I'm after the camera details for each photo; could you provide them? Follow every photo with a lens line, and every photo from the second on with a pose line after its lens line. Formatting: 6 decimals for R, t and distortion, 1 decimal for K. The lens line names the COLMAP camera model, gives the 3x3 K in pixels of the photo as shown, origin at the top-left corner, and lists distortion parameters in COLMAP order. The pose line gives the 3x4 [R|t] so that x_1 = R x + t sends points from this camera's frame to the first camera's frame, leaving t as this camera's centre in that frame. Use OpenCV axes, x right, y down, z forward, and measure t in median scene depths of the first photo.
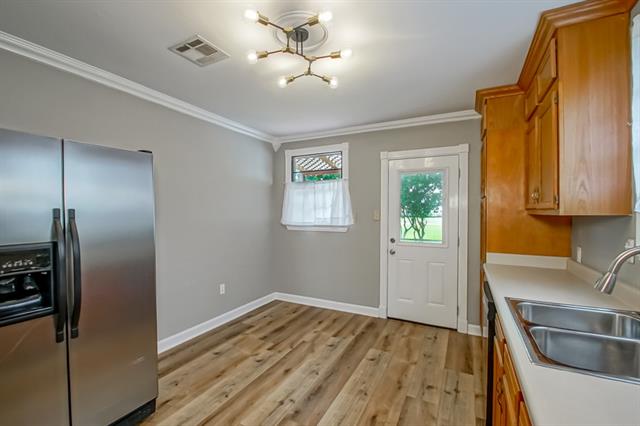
lens RADIAL K [[289.7, 0, 306.7], [0, 289.7, 212.8], [0, 0, 1]] dist [0.001413, -0.013659]
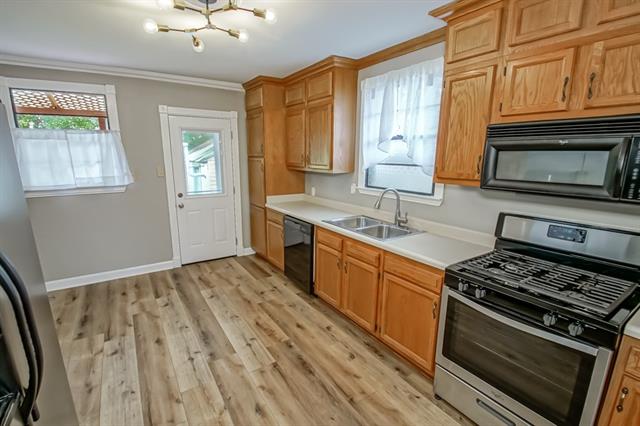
lens RADIAL K [[284.4, 0, 303.9], [0, 284.4, 213.1], [0, 0, 1]] dist [0.000980, -0.000221]
pose [[0.500358, -0.177815, 0.847363, -0.385455], [0.003267, 0.979065, 0.203523, -0.052783], [-0.865812, -0.099066, 0.490464, 0.093788]]
